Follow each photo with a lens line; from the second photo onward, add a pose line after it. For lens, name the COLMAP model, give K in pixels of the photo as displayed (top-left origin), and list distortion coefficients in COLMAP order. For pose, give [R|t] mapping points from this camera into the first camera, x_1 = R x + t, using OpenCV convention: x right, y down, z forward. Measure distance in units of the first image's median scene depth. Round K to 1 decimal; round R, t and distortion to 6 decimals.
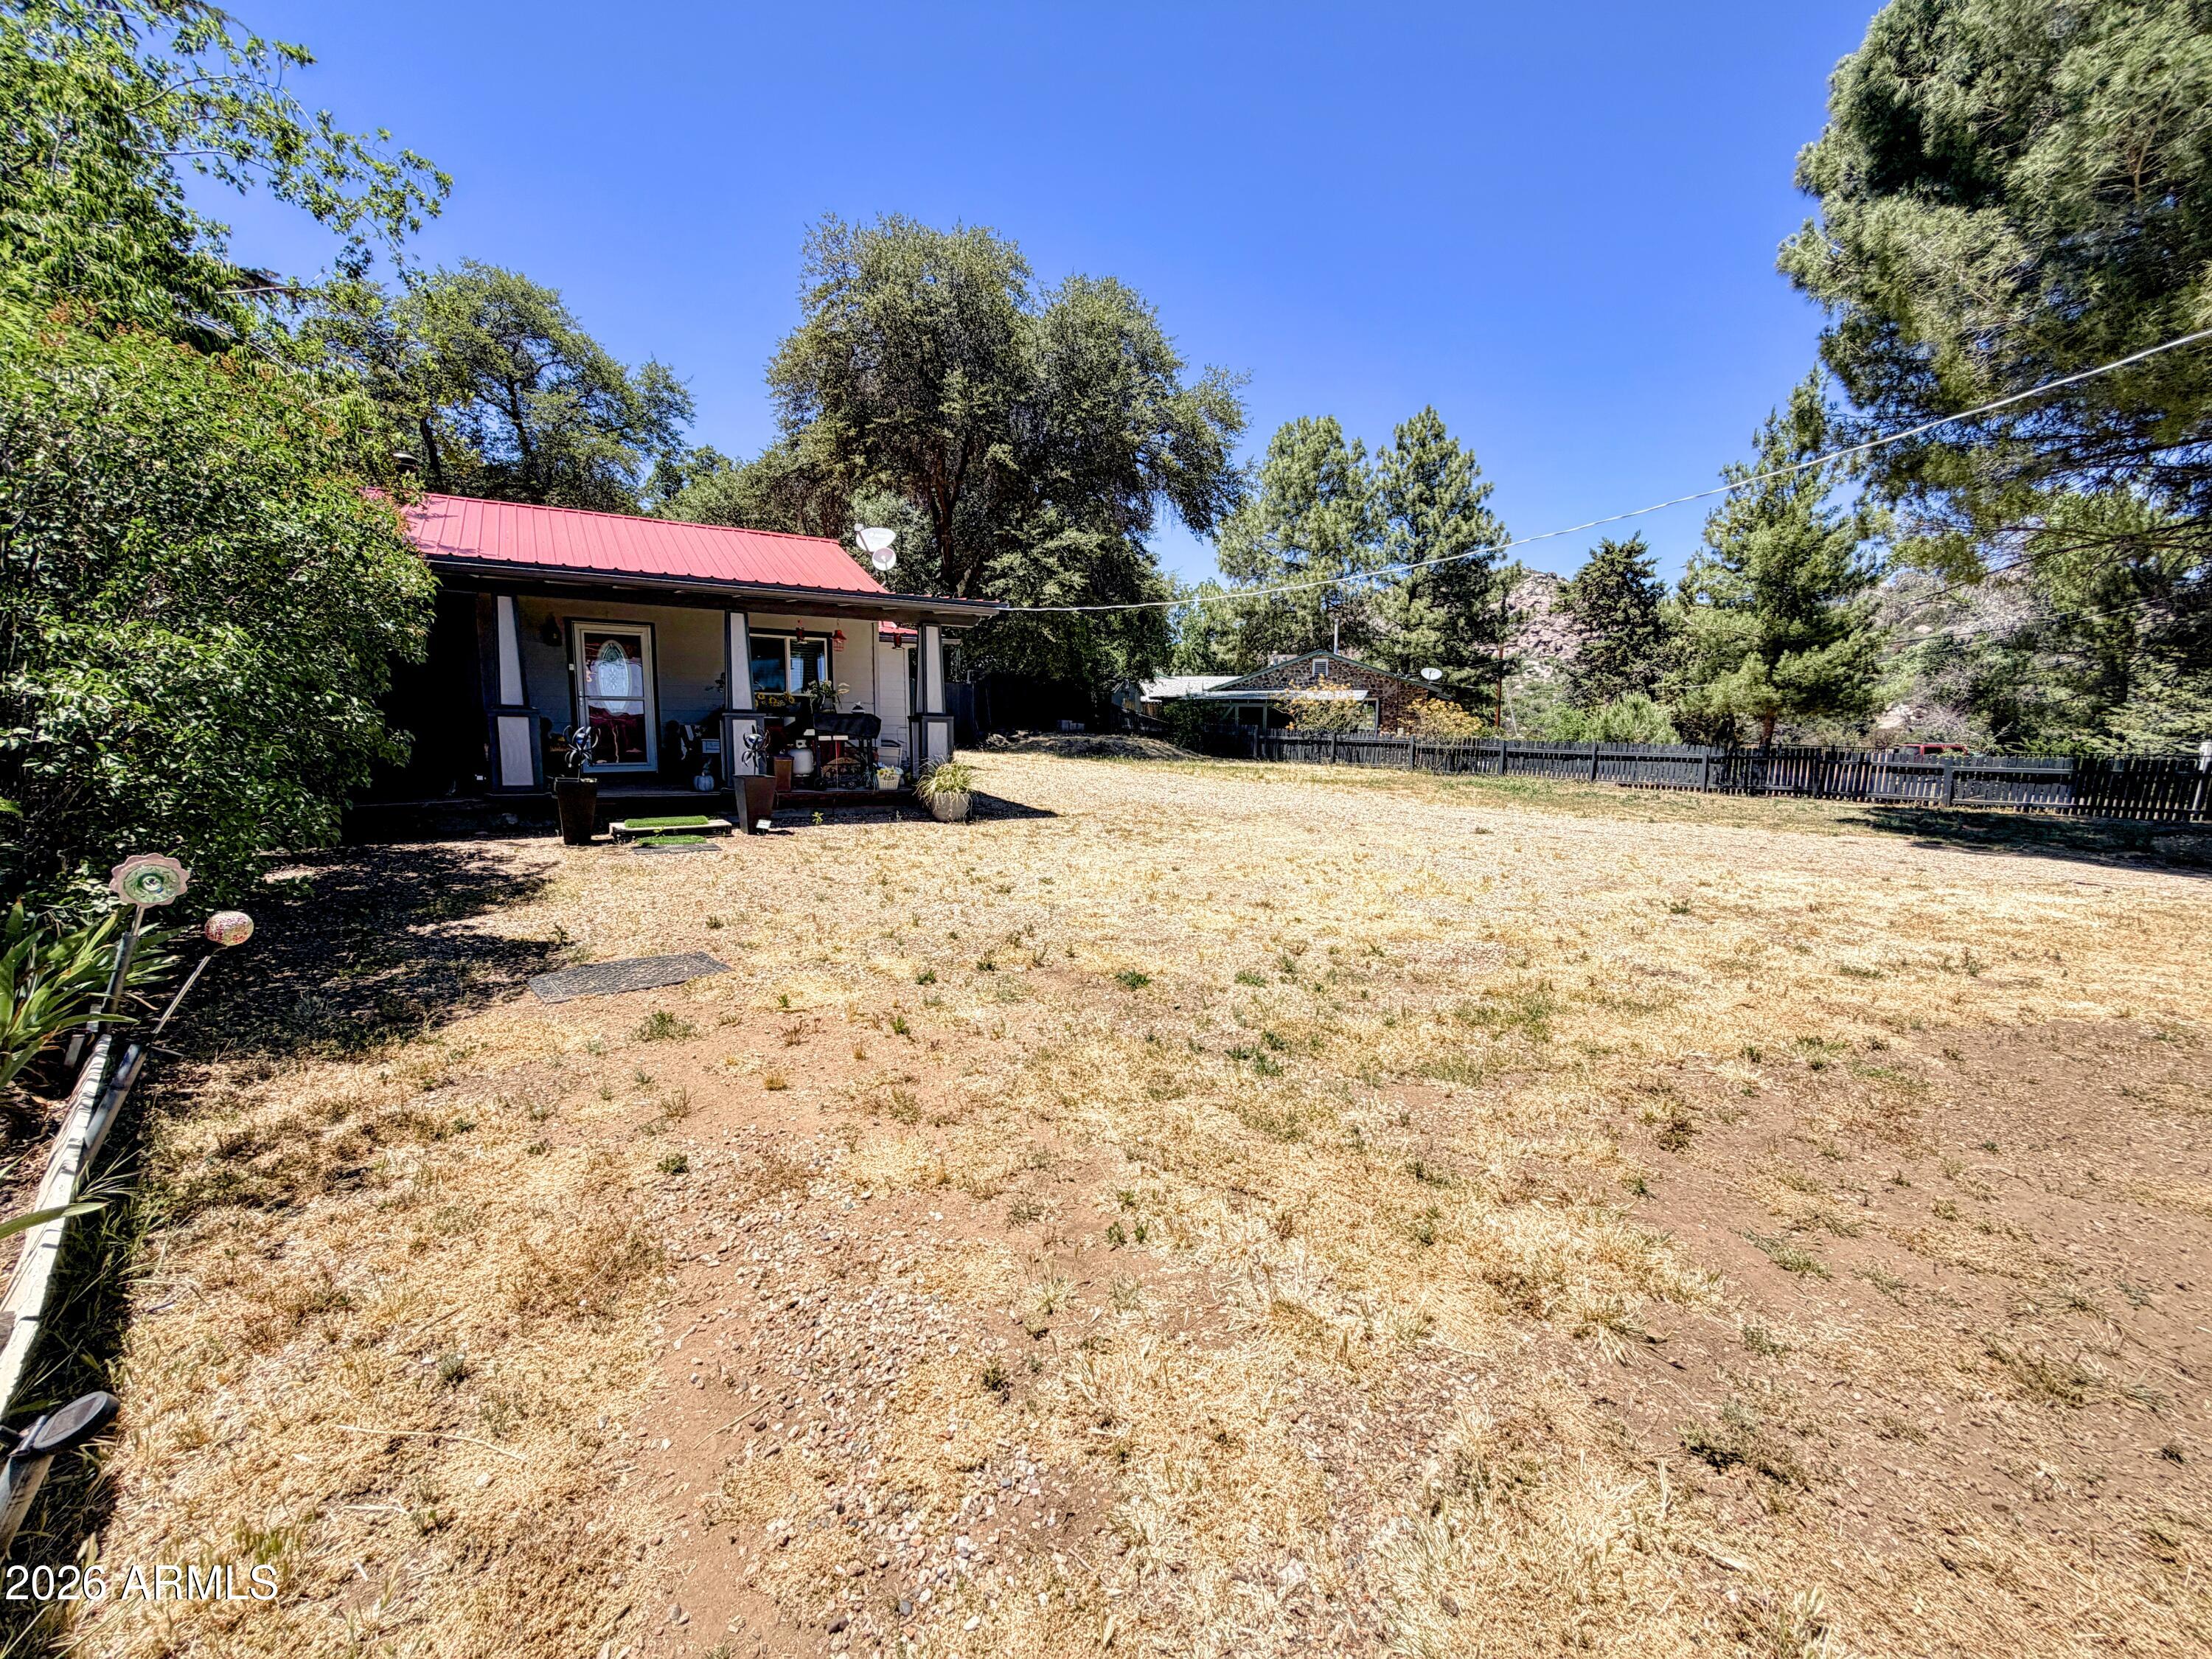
lens RADIAL K [[901.1, 0, 1109.0], [0, 901.1, 839.4], [0, 0, 1]] dist [0.001016, 0.000446]
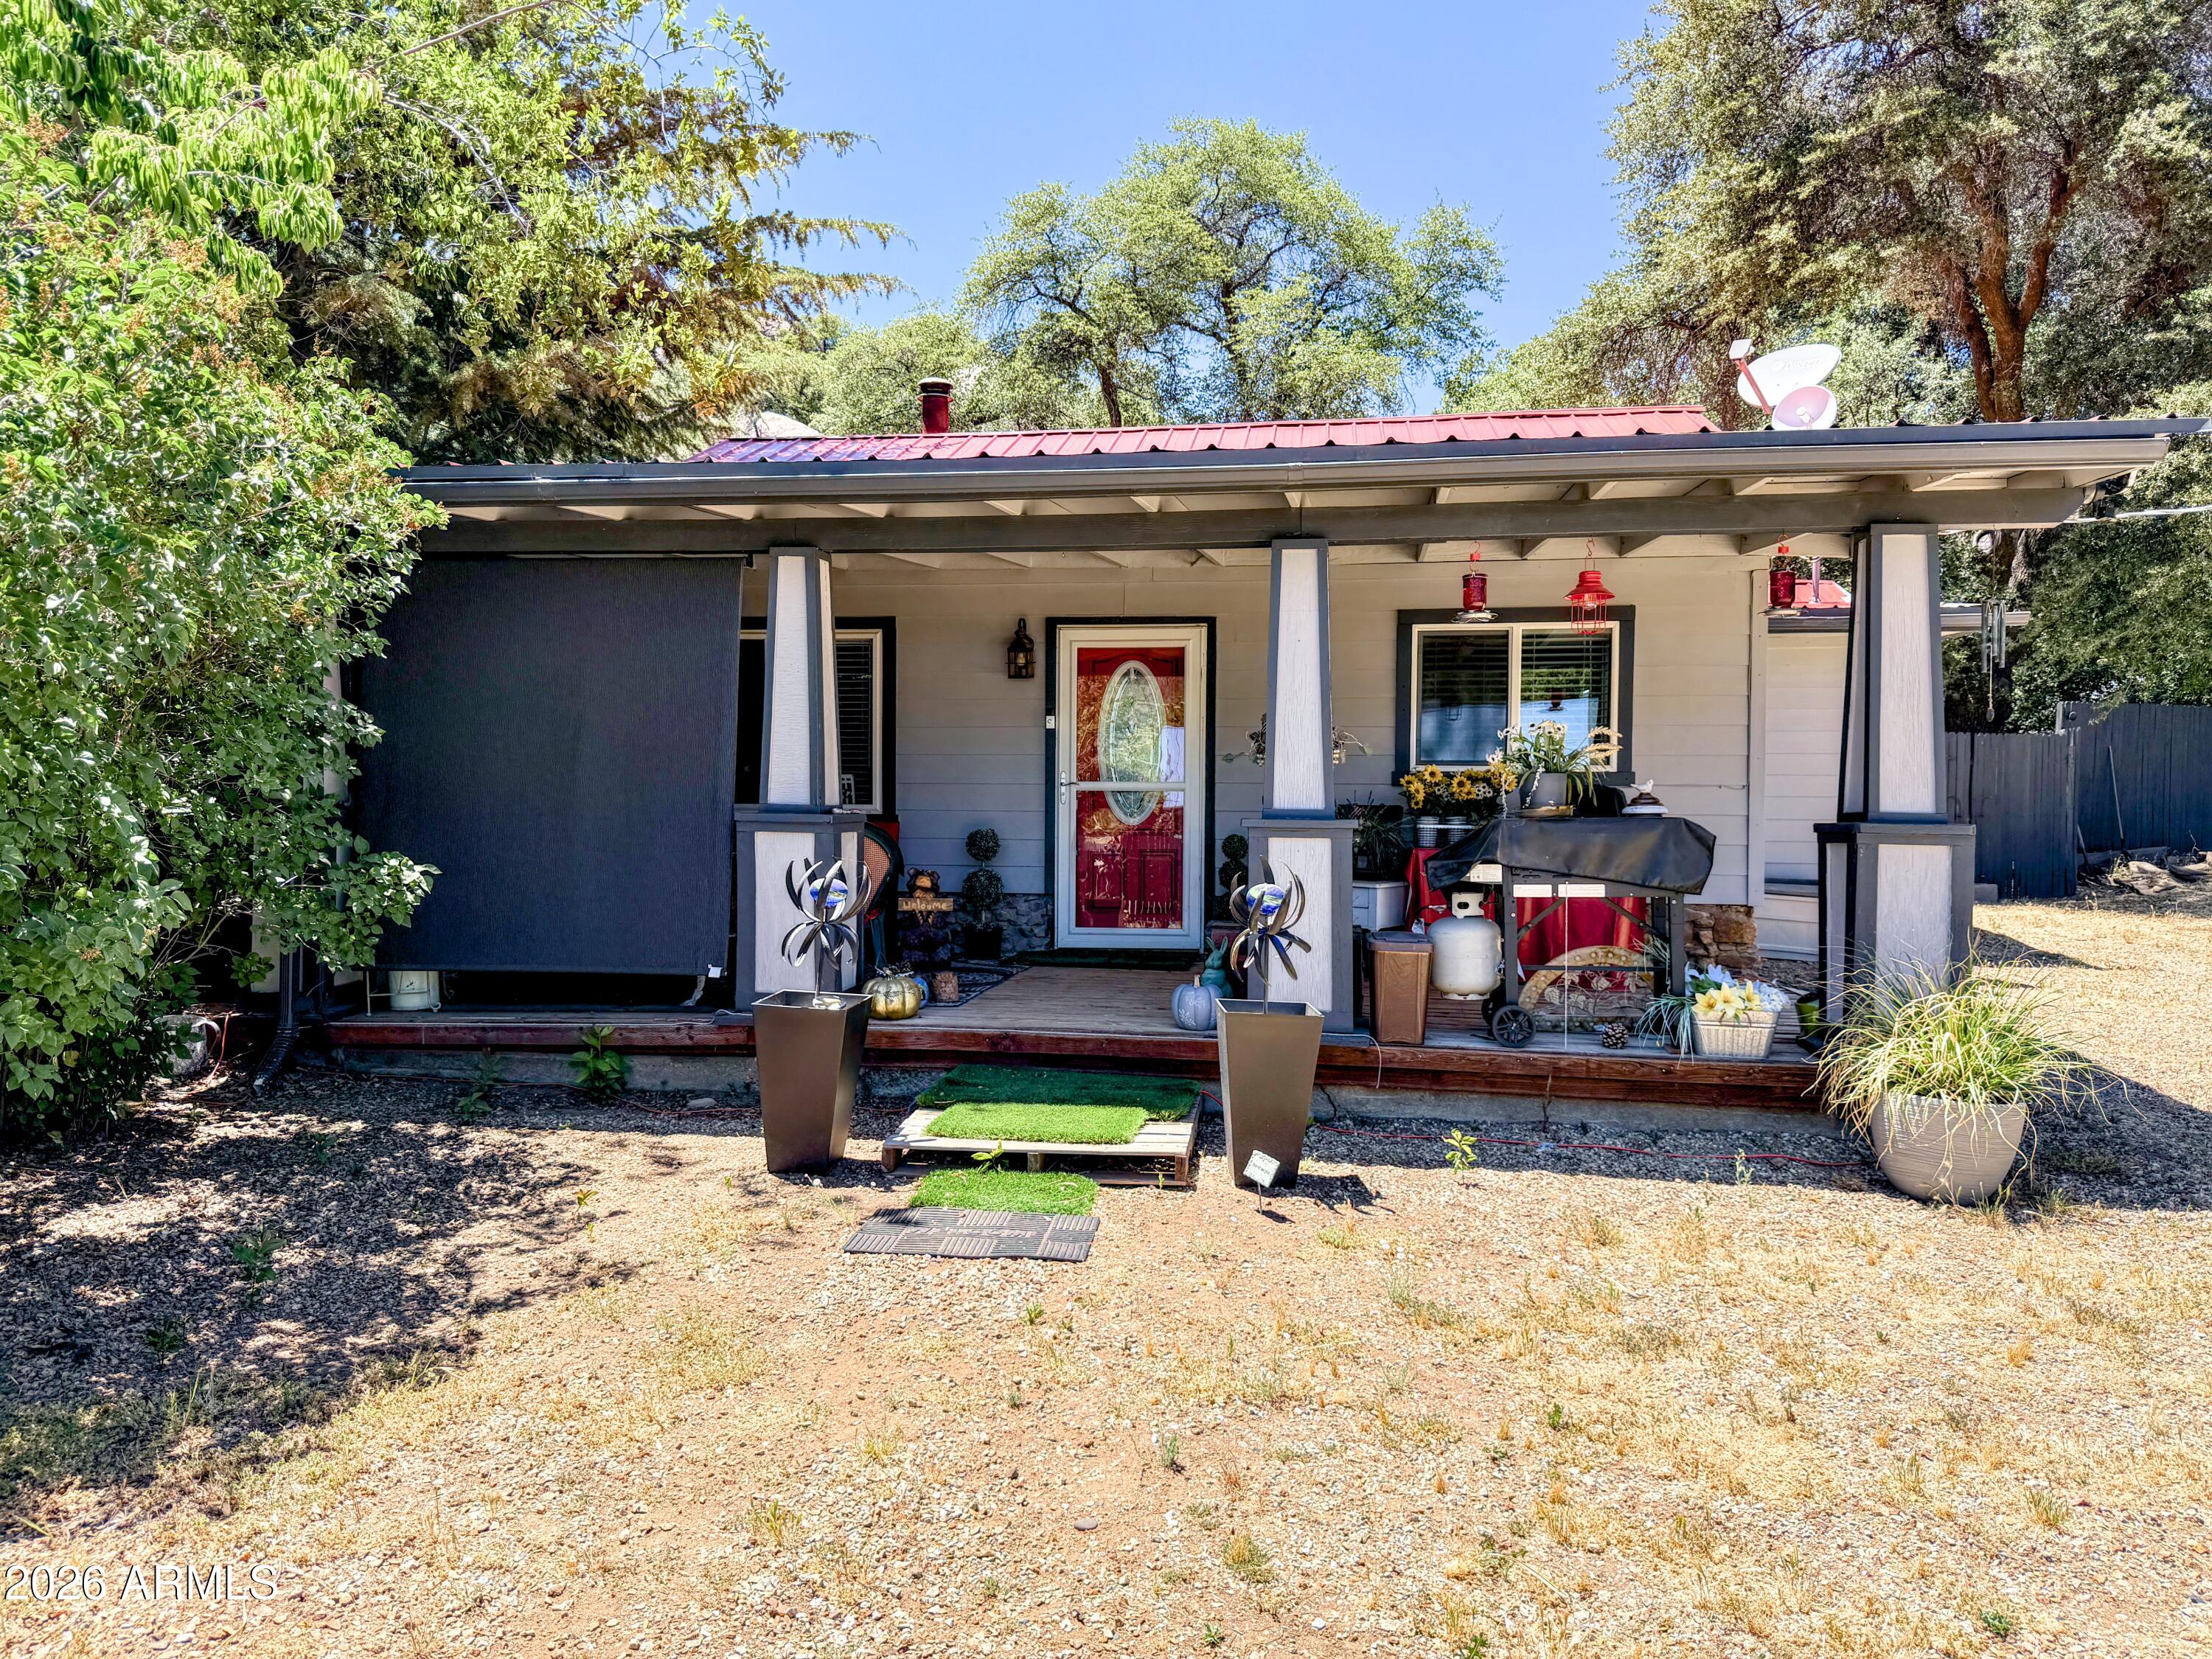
lens RADIAL K [[1529.4, 0, 1116.1], [0, 1529.4, 833.0], [0, 0, 1]] dist [0.022227, -0.004379]
pose [[0.760133, 0.004286, -0.649753, -0.056926], [-0.083563, 0.992319, -0.091212, -0.062683], [0.644371, 0.123629, 0.754653, 0.424570]]
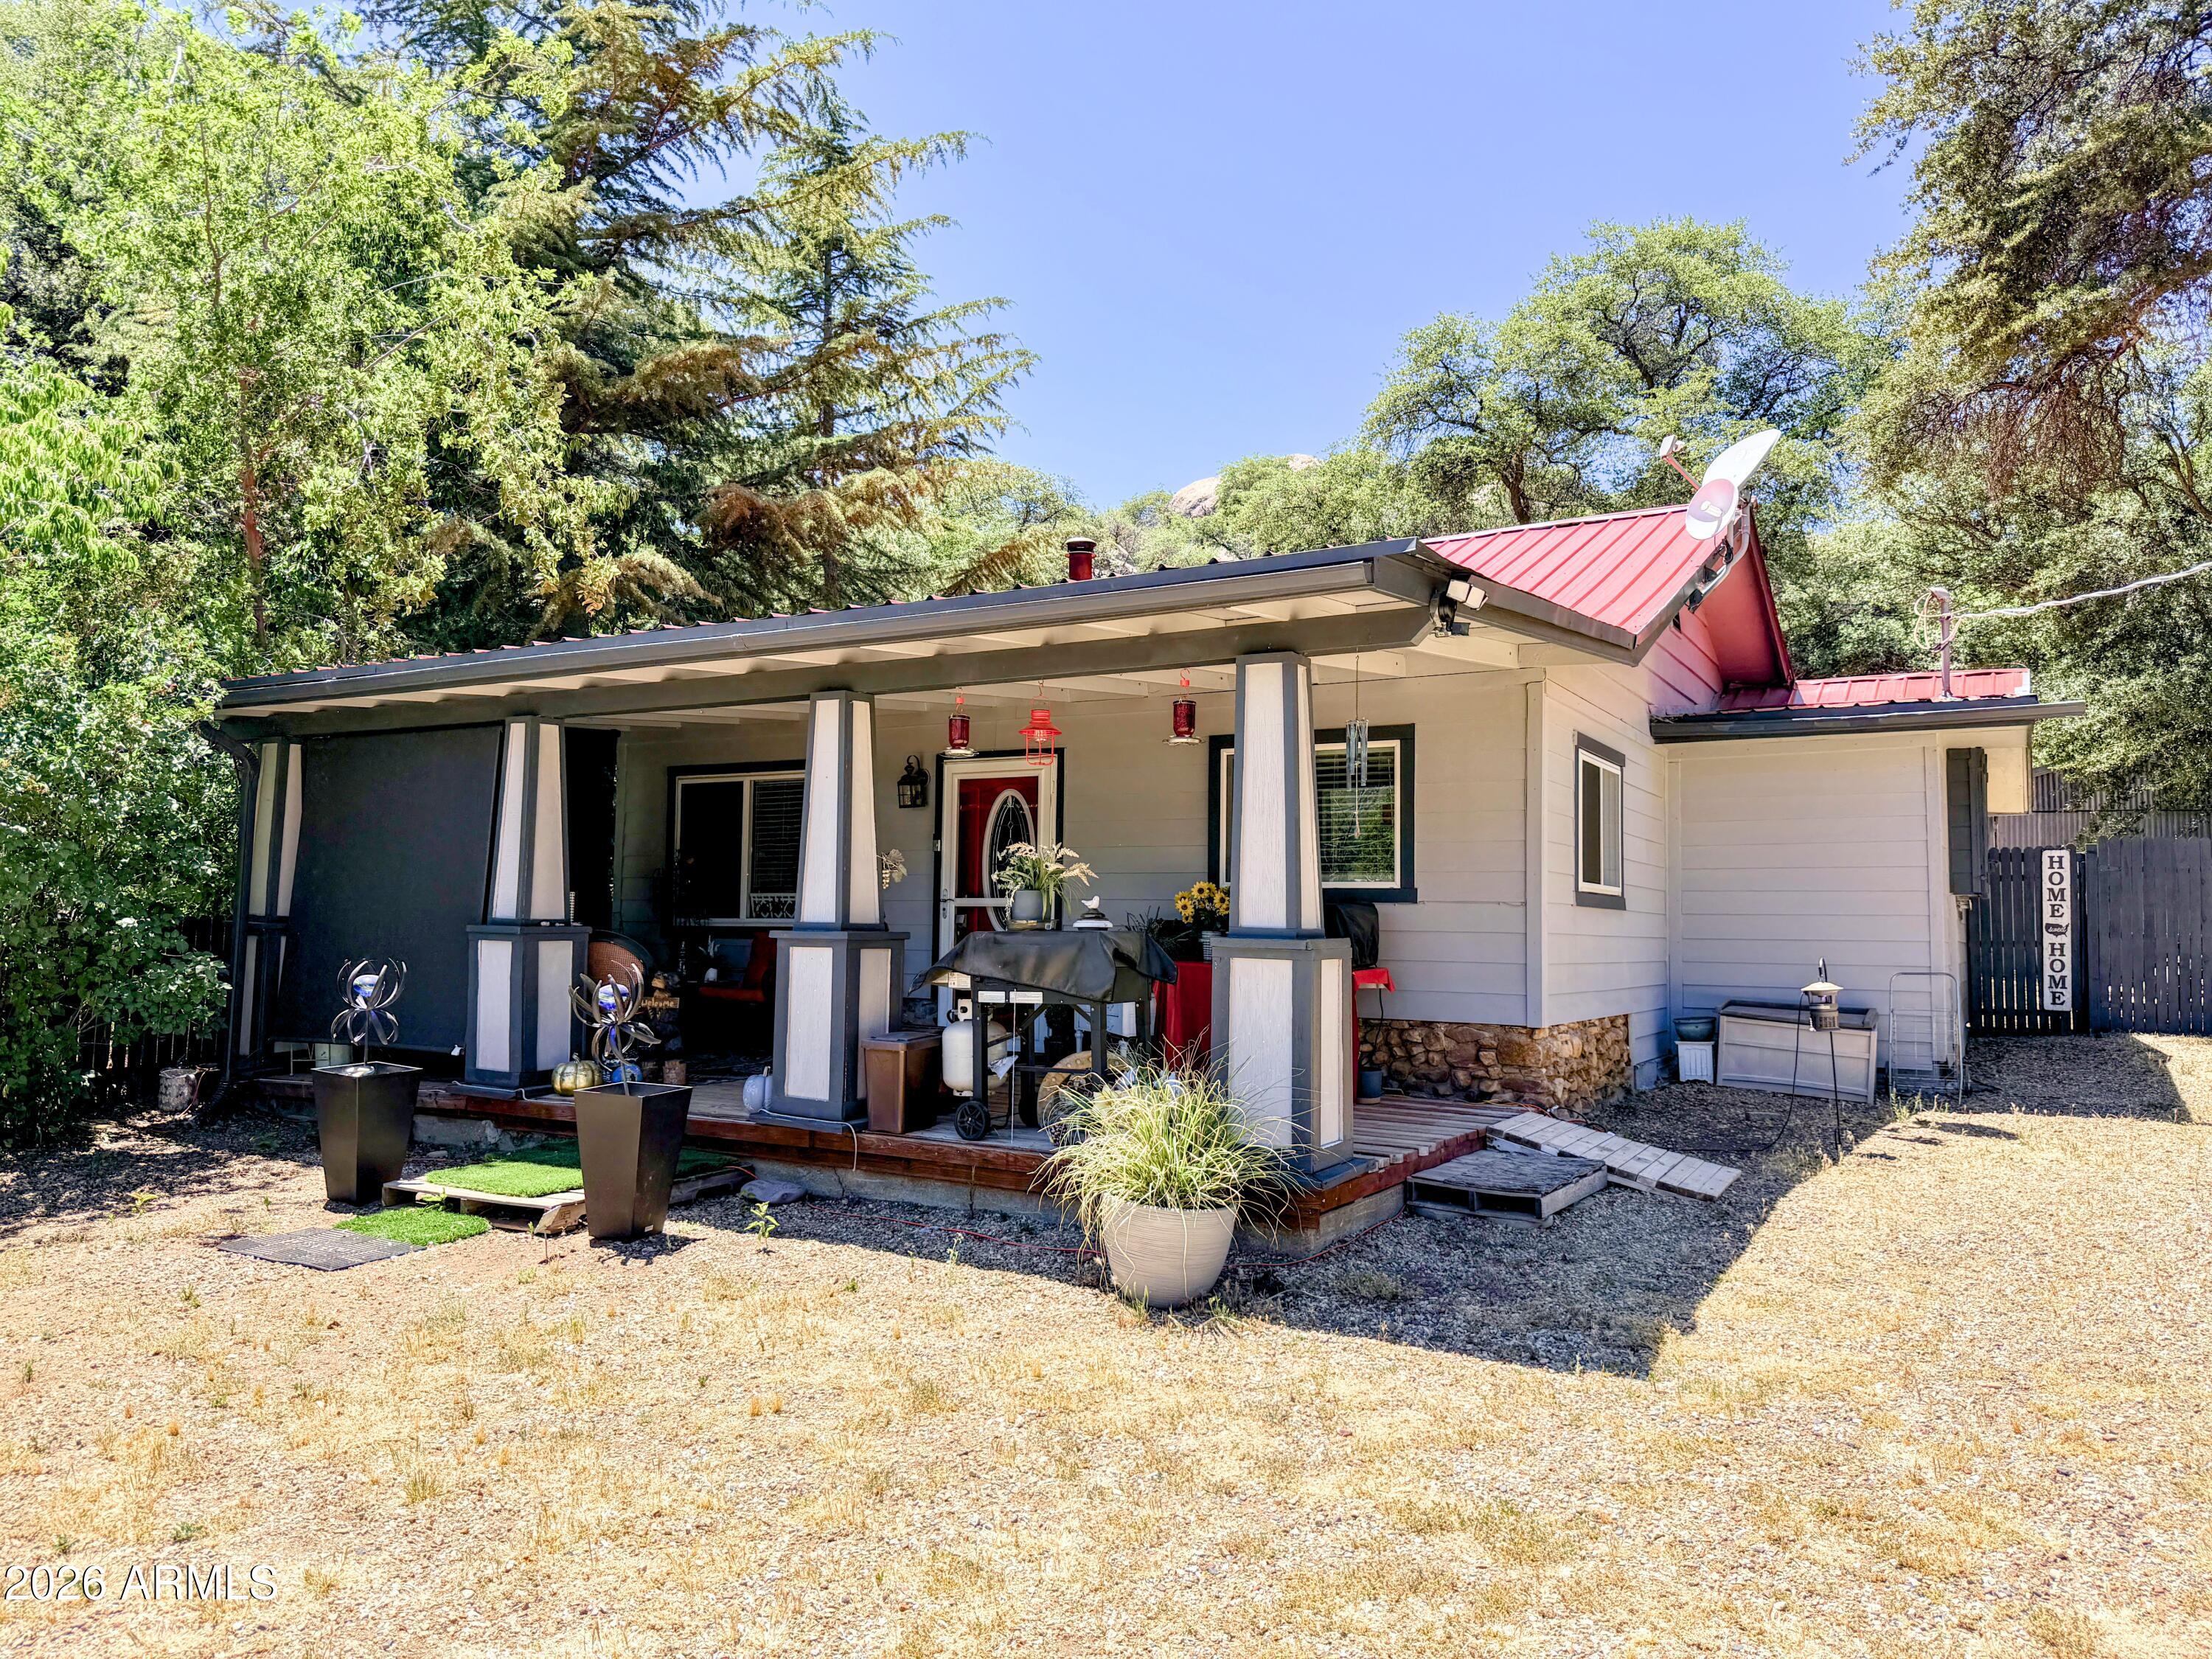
lens RADIAL K [[1529.4, 0, 1101.0], [0, 1529.4, 831.0], [0, 0, 1]] dist [0.022227, -0.004379]
pose [[0.477769, -0.061142, -0.876355, 0.230497], [-0.120135, 0.983656, -0.134123, -0.091583], [0.870233, 0.169361, 0.462615, 0.673306]]
